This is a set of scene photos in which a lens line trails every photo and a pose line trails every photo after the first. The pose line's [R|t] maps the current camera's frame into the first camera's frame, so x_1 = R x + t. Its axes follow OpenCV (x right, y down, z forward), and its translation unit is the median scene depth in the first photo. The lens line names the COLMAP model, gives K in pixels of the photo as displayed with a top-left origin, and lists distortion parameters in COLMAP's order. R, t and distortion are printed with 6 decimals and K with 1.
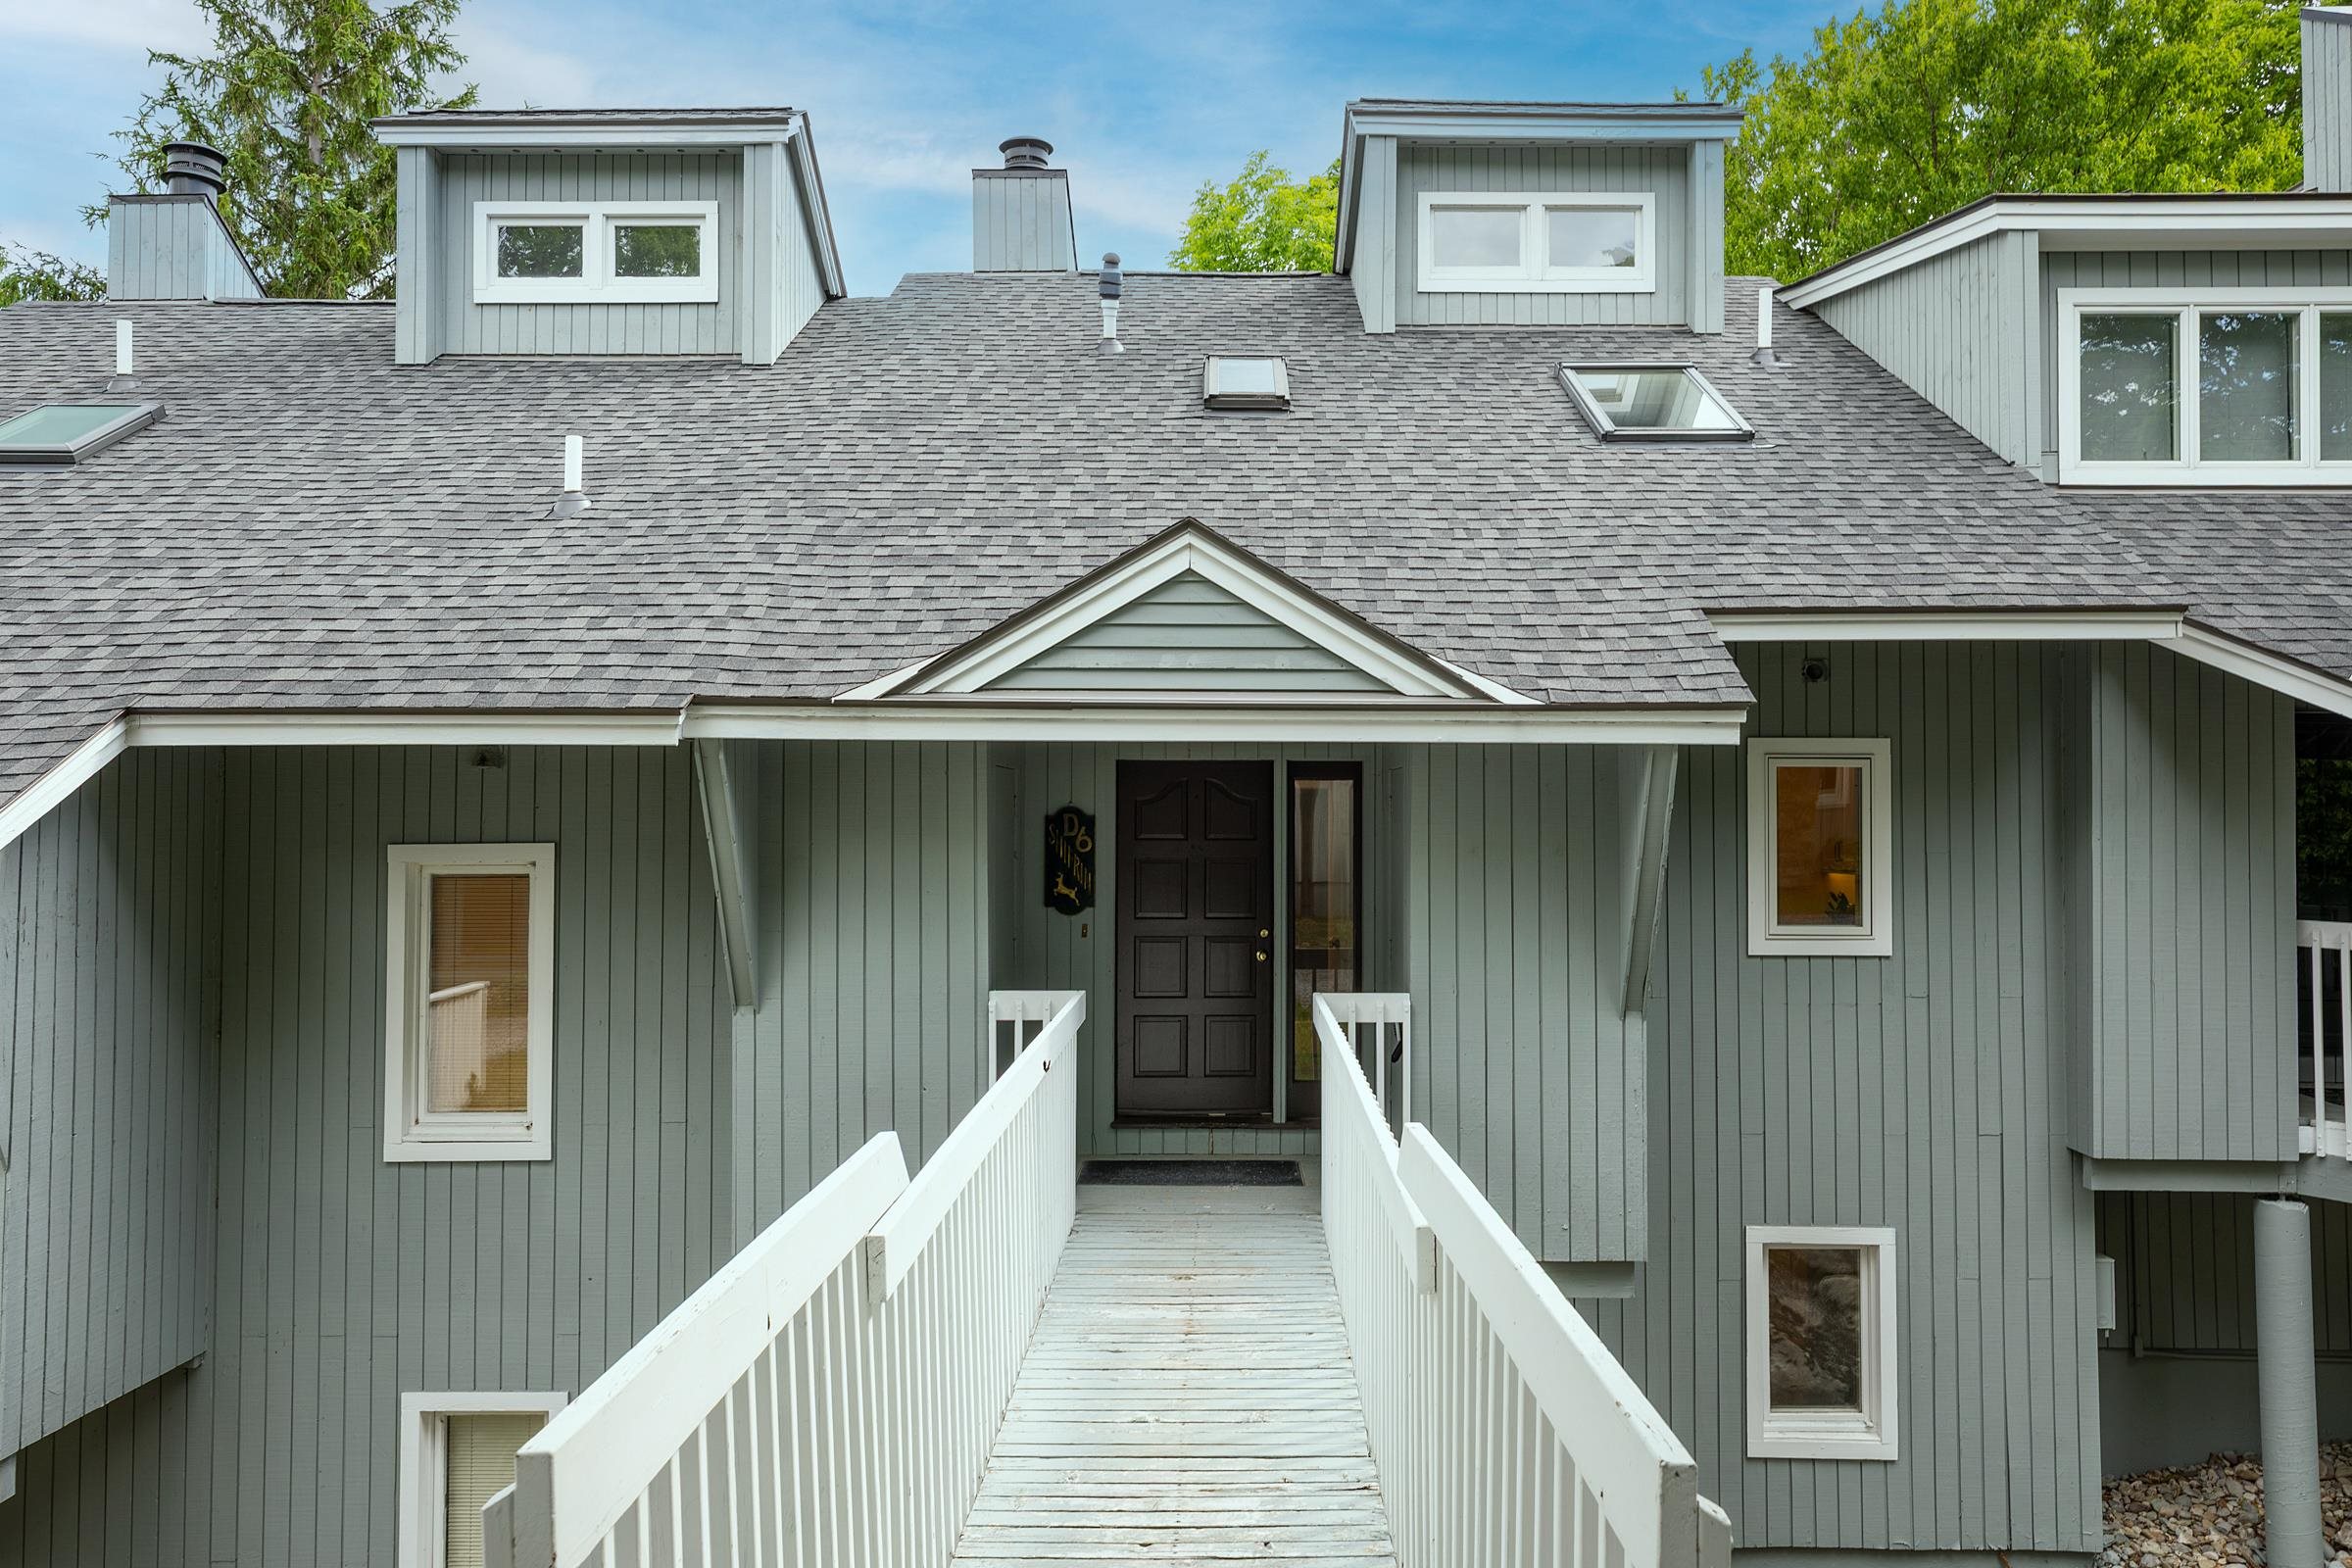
lens RADIAL K [[1750.3, 0, 1176.0], [0, 1750.3, 784.0], [0, 0, 1]] dist [-0.001429, 0.000748]
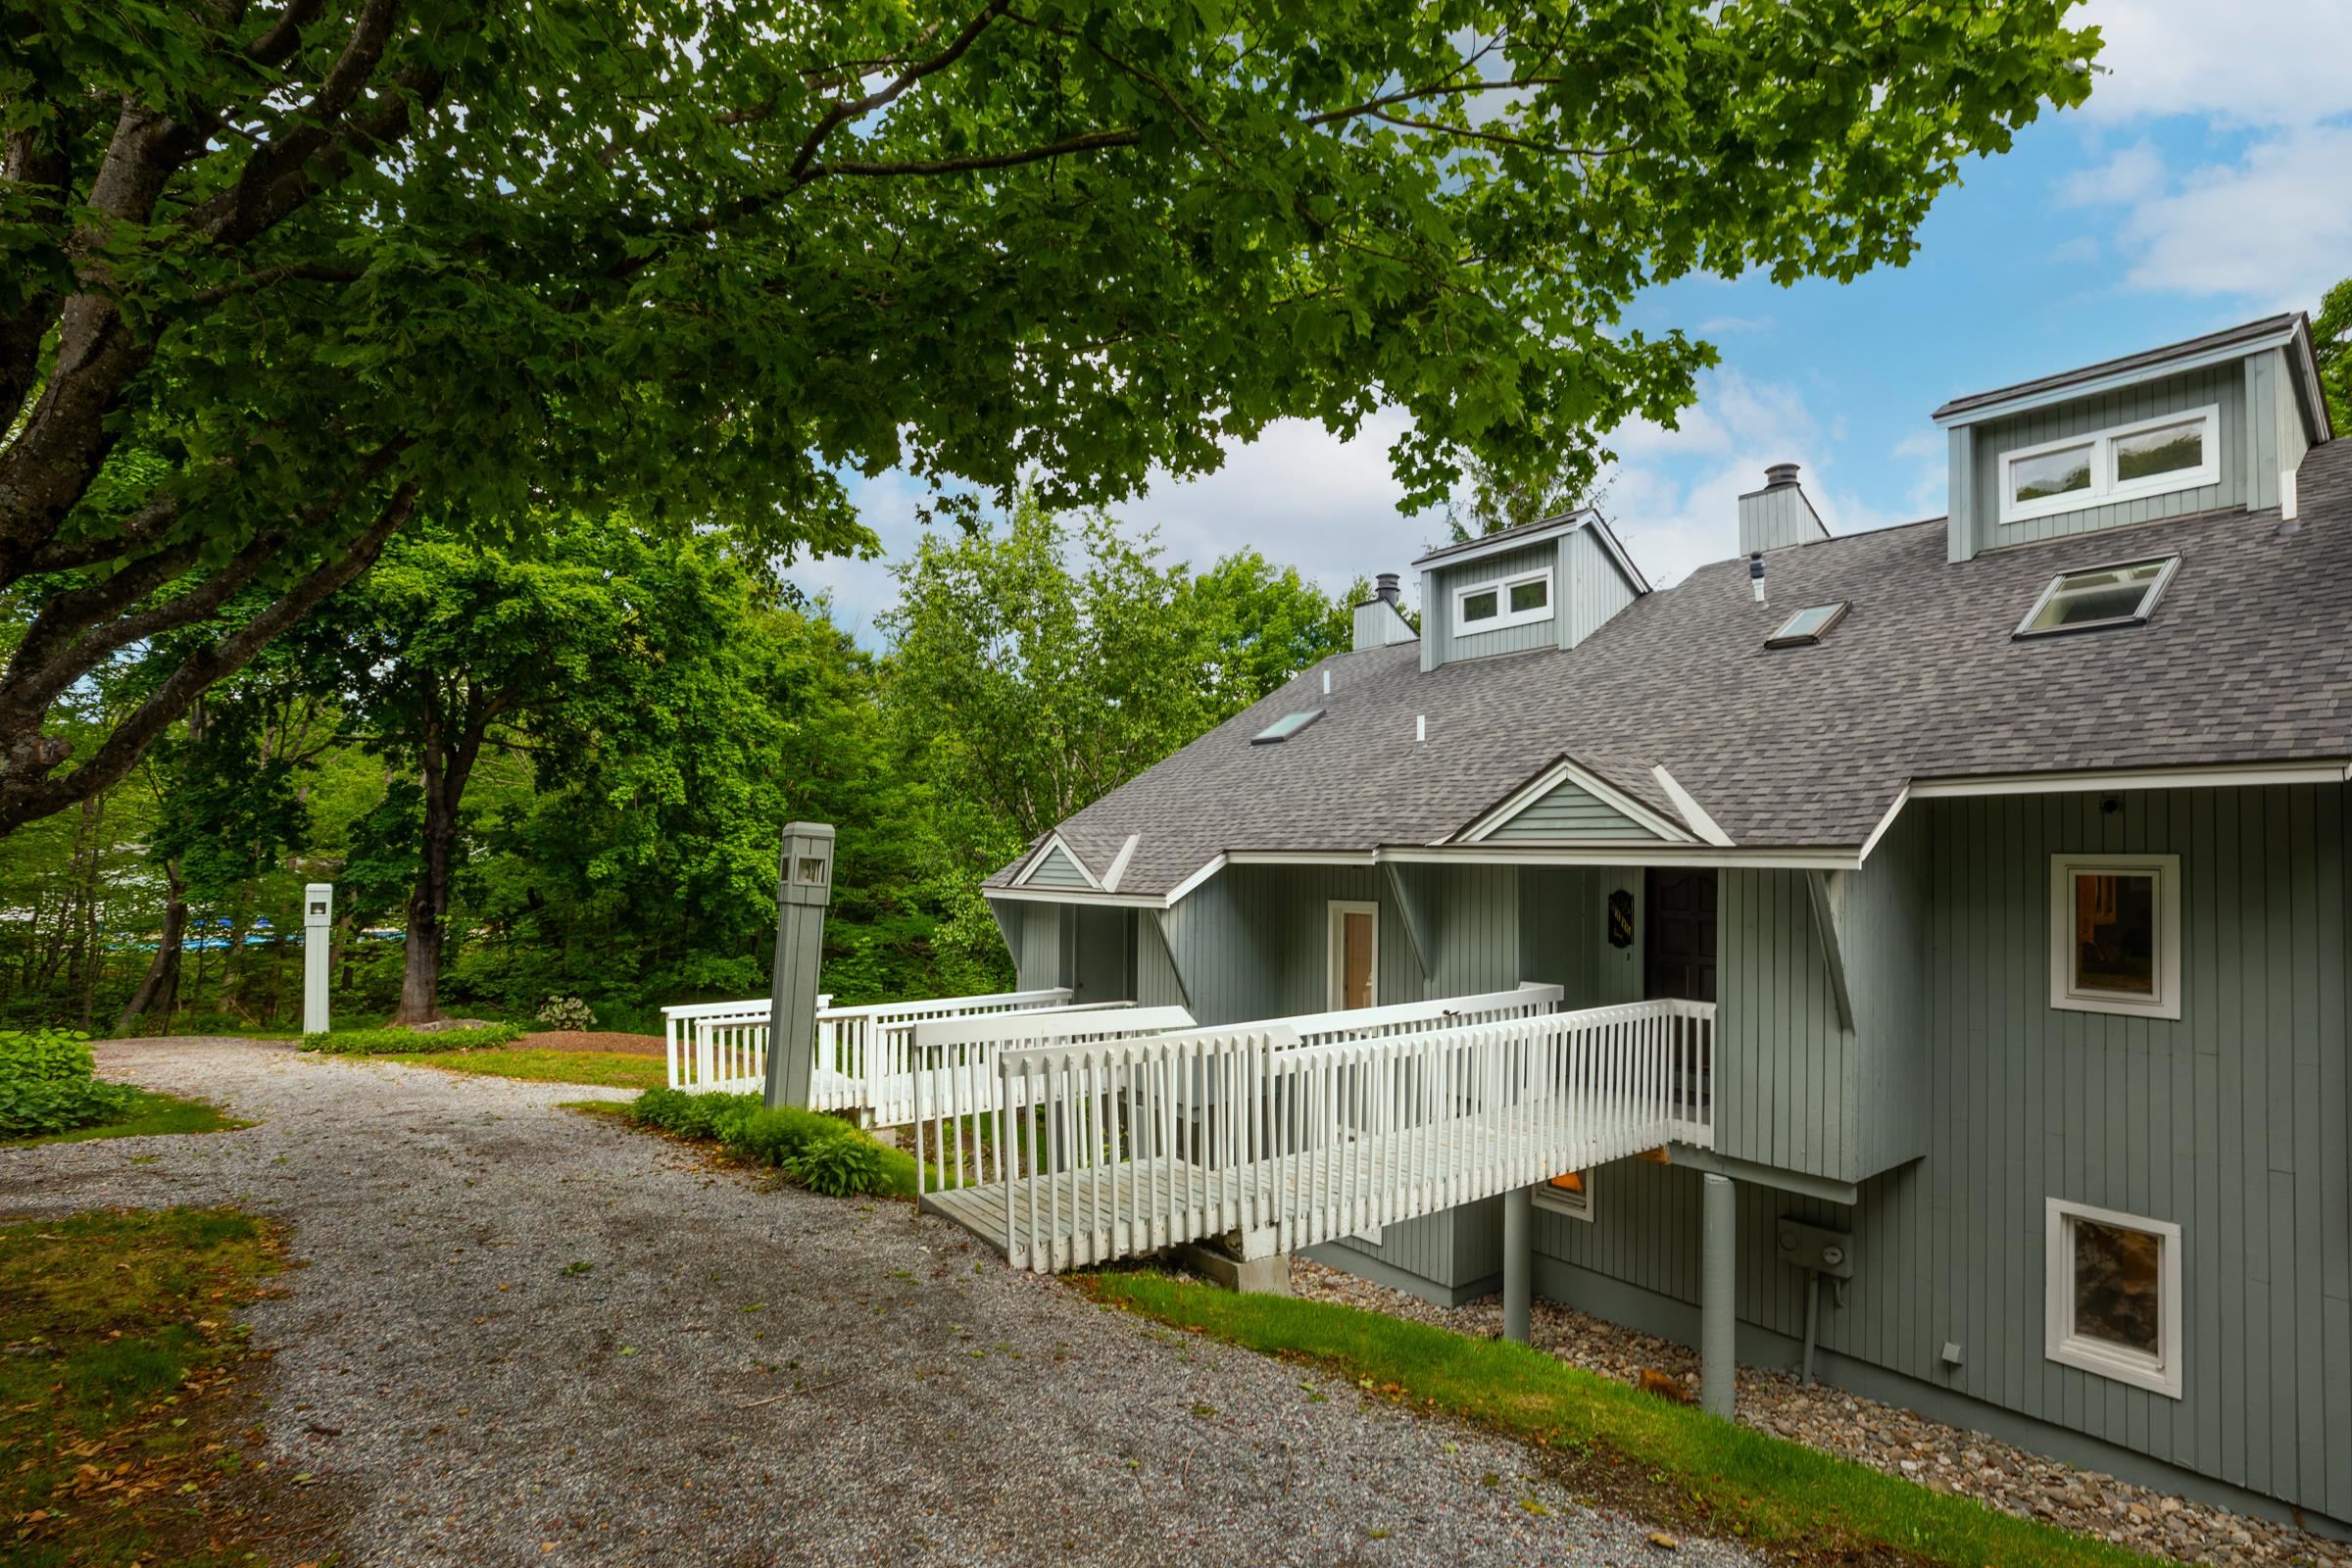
lens RADIAL K [[1093.2, 0, 1176.7], [0, 1093.2, 850.5], [0, 0, 1]] dist [-0.000495, 0.000200]
pose [[0.616973, -0.003767, -0.786976, 0.589582], [0.013372, 0.999894, 0.005697, -0.044067], [0.786871, -0.014038, 0.616958, -0.102008]]
